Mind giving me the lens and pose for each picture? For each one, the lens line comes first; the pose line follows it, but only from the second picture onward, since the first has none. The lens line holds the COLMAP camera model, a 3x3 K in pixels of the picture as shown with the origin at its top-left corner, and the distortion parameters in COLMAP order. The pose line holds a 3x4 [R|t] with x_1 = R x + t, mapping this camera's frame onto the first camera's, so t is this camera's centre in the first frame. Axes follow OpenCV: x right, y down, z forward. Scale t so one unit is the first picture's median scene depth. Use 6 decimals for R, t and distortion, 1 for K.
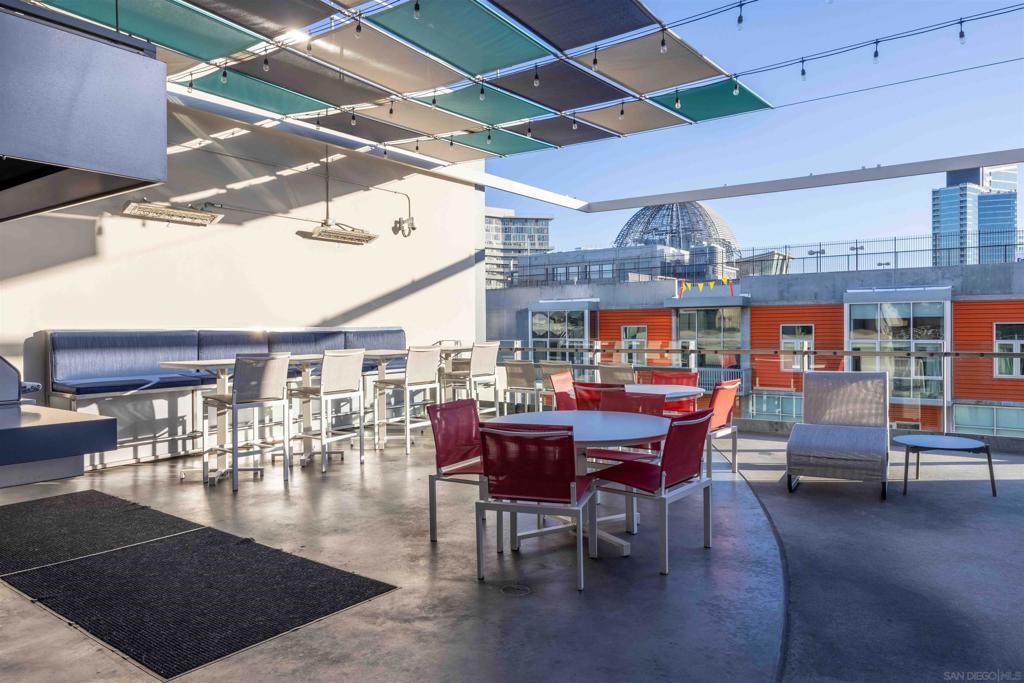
lens RADIAL K [[694.7, 0, 515.6], [0, 694.7, 336.0], [0, 0, 1]] dist [0.008398, -0.000554]
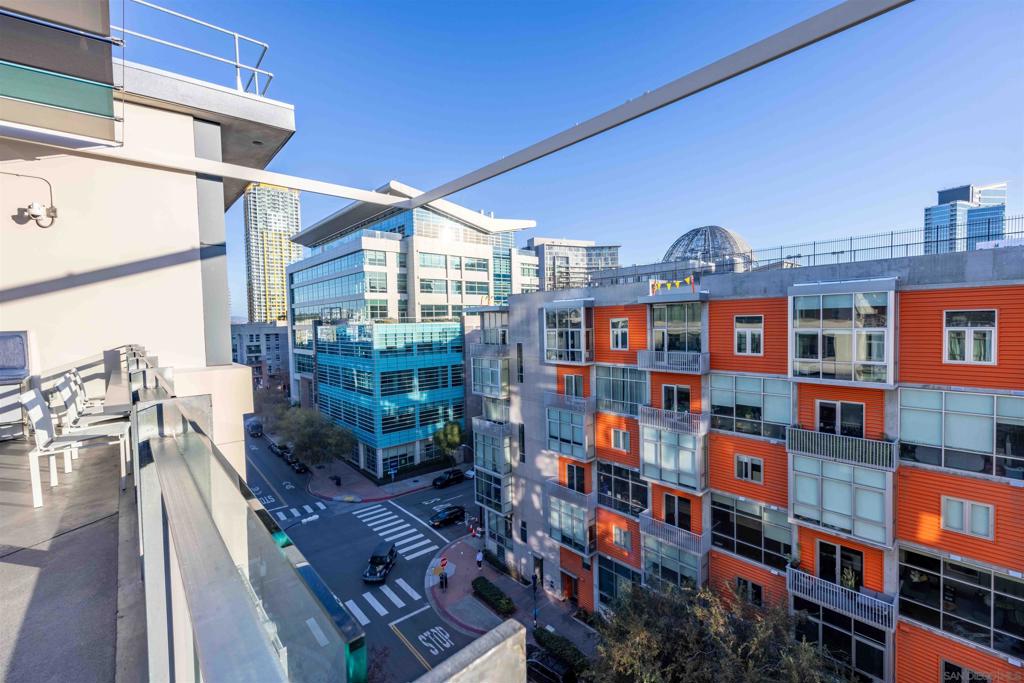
lens RADIAL K [[437.2, 0, 521.3], [0, 437.2, 330.6], [0, 0, 1]] dist [0.011968, -0.000741]
pose [[0.977329, -0.010211, -0.211478, 0.200323], [0.012718, 0.999864, 0.010497, -0.003571], [0.211342, -0.012949, 0.977326, 0.211601]]
